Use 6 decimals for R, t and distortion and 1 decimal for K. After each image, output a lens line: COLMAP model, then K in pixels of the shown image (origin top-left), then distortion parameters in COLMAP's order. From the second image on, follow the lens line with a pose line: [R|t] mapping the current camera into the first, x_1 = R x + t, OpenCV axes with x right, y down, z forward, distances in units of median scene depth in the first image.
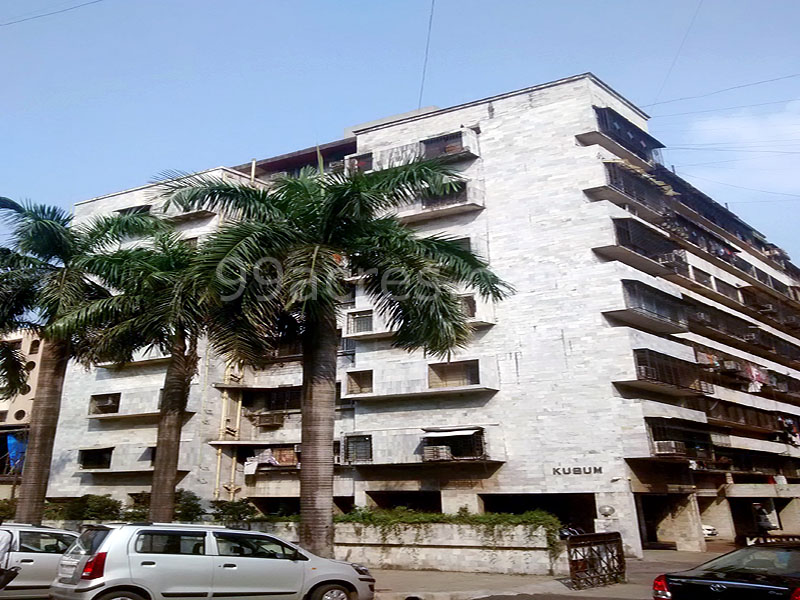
lens RADIAL K [[971.3, 0, 397.4], [0, 971.3, 228.6], [0, 0, 1]] dist [0.092708, -0.316647]
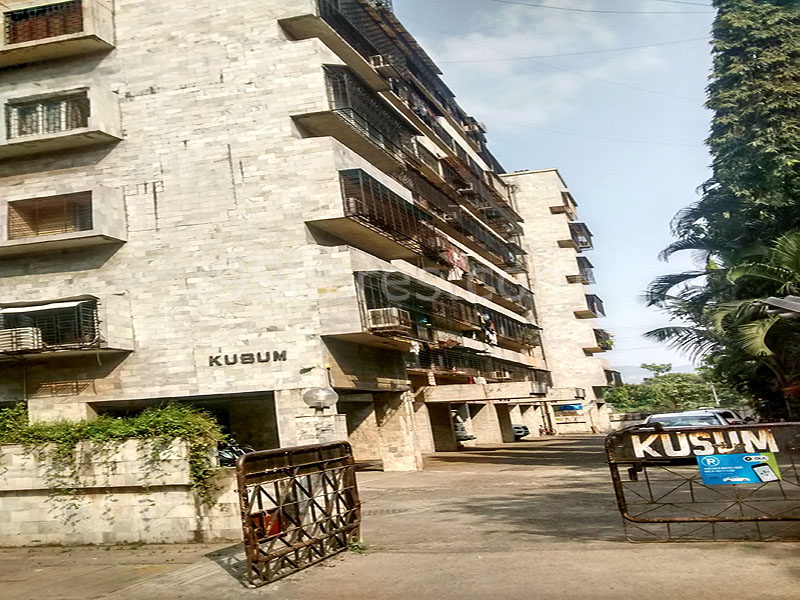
lens RADIAL K [[976.1, 0, 400.0], [0, 976.1, 300.0], [0, 0, 1]] dist [-0.014006, -0.024085]
pose [[0.940771, -0.002154, 0.339036, 0.060401], [-0.045525, 0.990122, 0.132615, 0.117281], [-0.335973, -0.140195, 0.931379, 0.368960]]
